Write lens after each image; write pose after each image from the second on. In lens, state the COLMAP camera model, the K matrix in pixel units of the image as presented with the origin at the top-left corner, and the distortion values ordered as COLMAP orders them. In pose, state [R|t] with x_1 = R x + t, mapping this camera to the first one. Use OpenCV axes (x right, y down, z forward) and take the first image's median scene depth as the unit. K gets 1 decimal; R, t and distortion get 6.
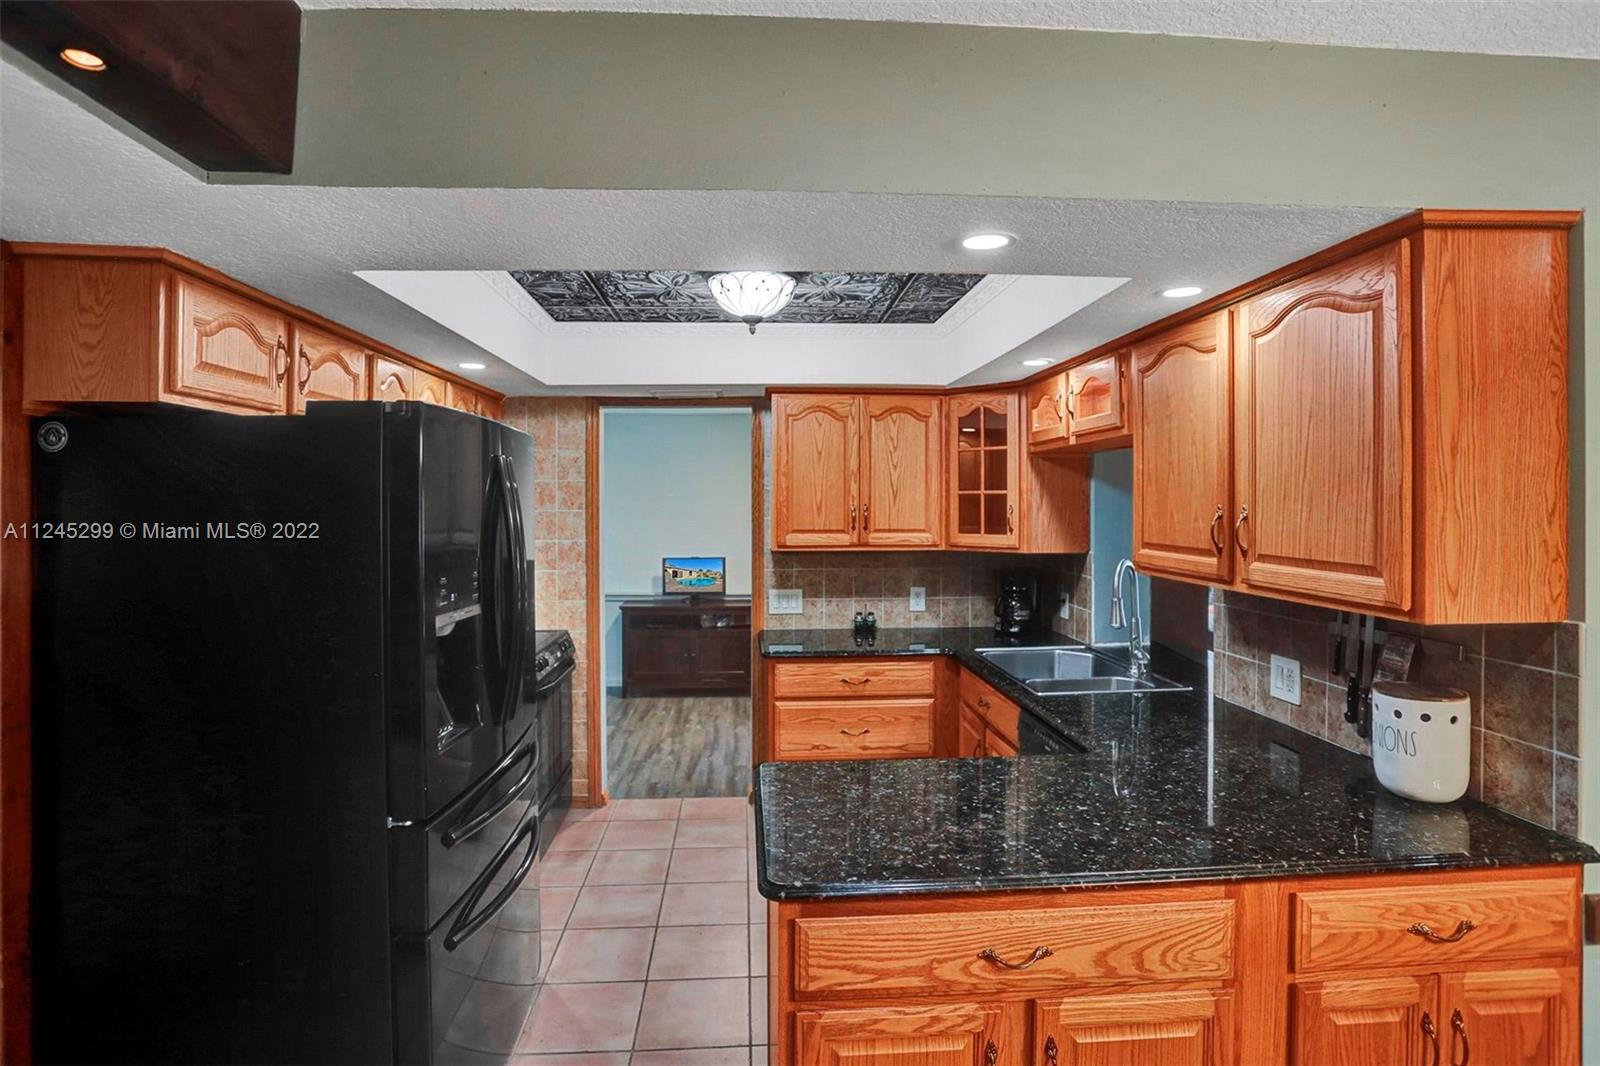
lens RADIAL K [[806.7, 0, 792.5], [0, 806.7, 509.9], [0, 0, 1]] dist [-0.081666, 0.036302]
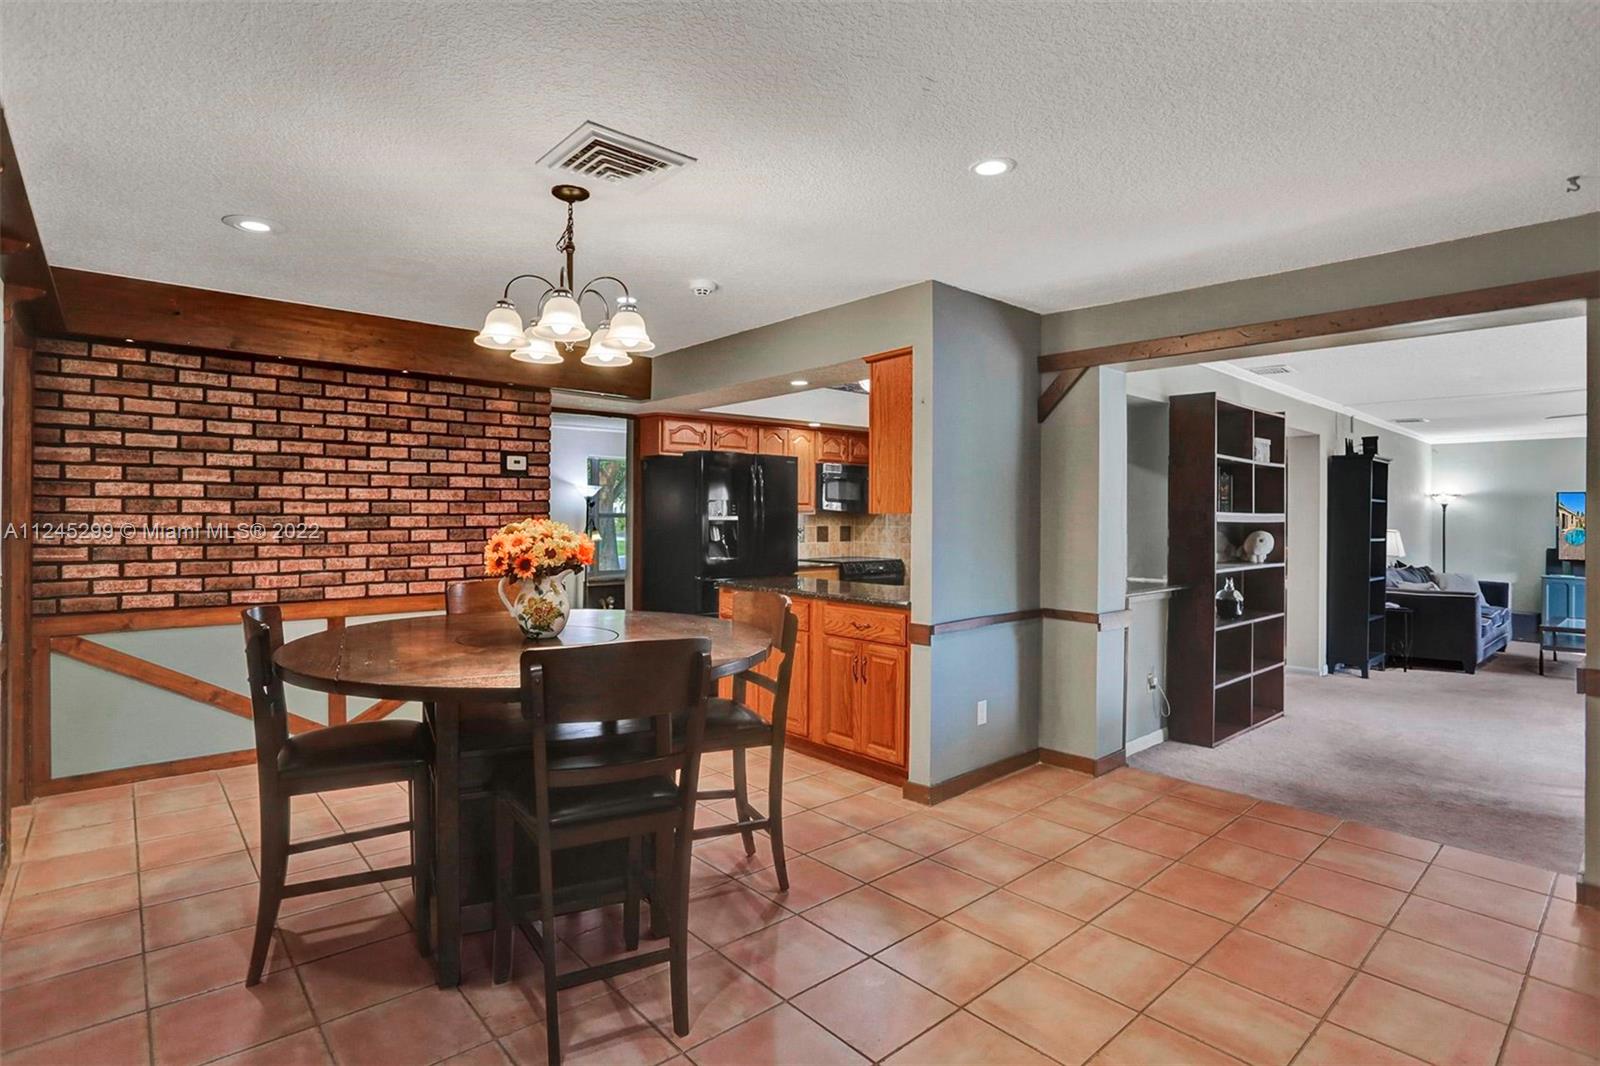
lens RADIAL K [[806.7, 0, 792.5], [0, 806.7, 509.9], [0, 0, 1]] dist [-0.081666, 0.036302]
pose [[0.606110, 0.001692, -0.795379, 1.183506], [-0.014715, 0.999850, -0.009086, 0.067363], [0.795245, 0.017211, 0.606044, -0.359576]]
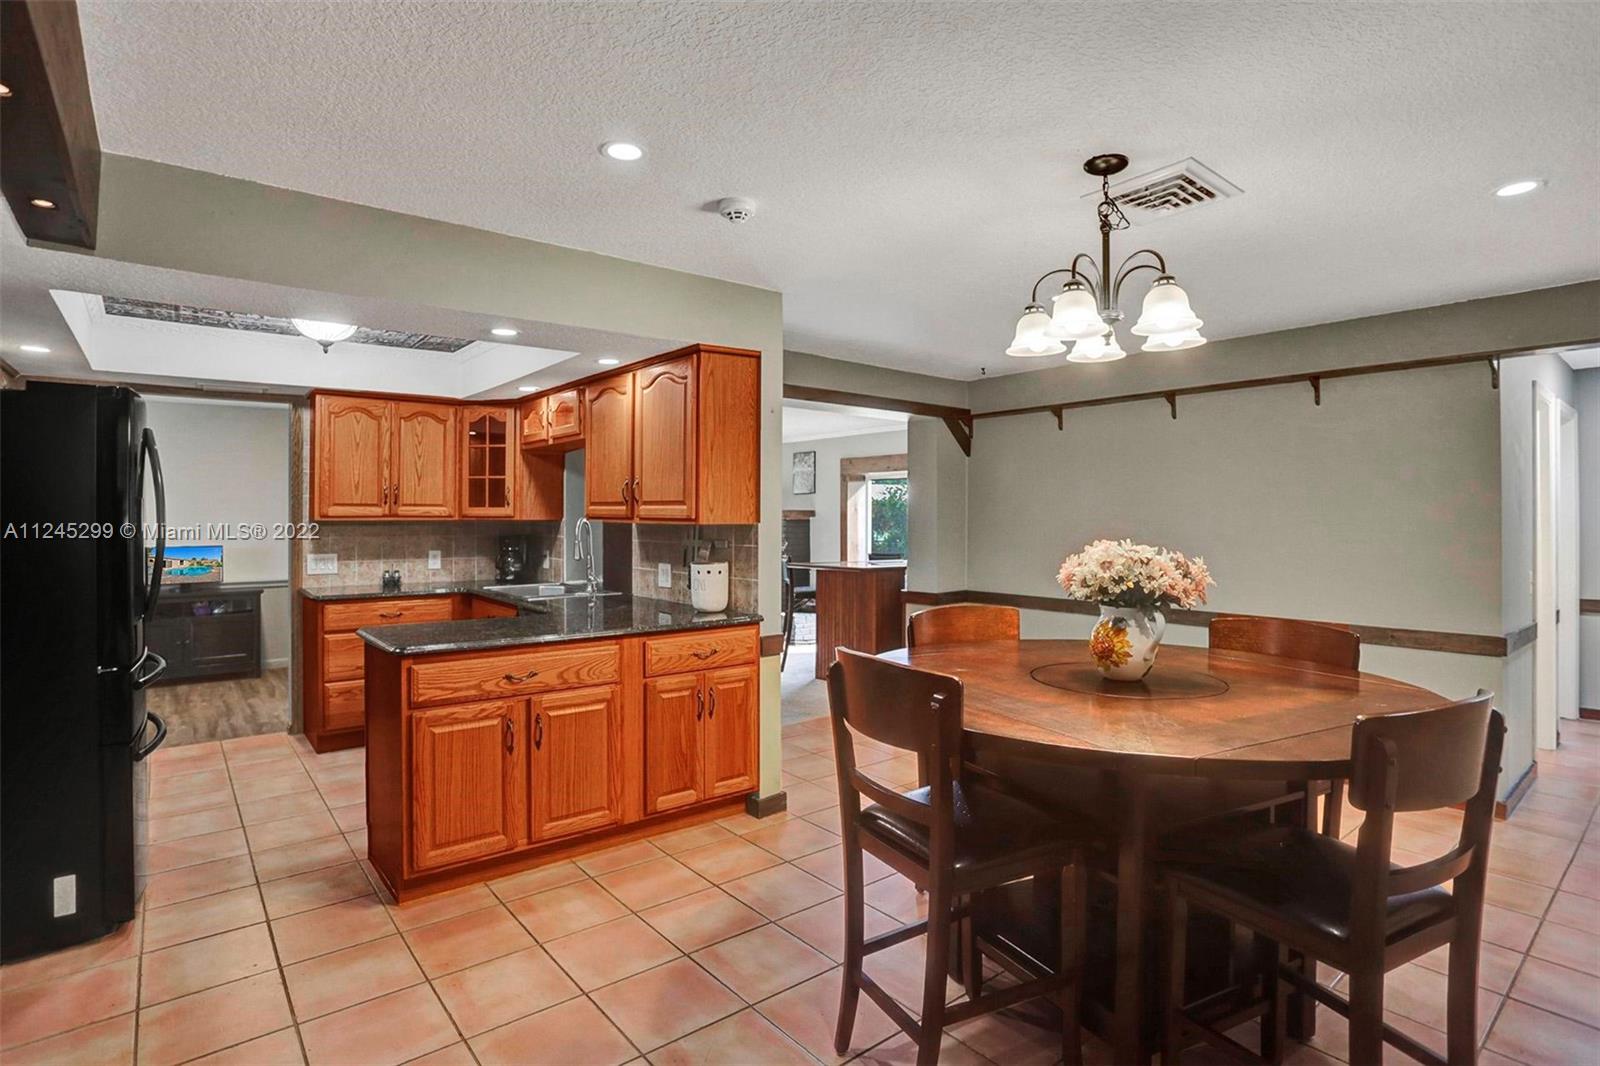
lens RADIAL K [[806.7, 0, 792.5], [0, 806.7, 509.9], [0, 0, 1]] dist [-0.081666, 0.036302]
pose [[0.814107, 0.005606, 0.580688, -0.142164], [0.002116, 0.999918, -0.012619, 0.056449], [-0.580711, 0.011502, 0.814029, -0.453996]]
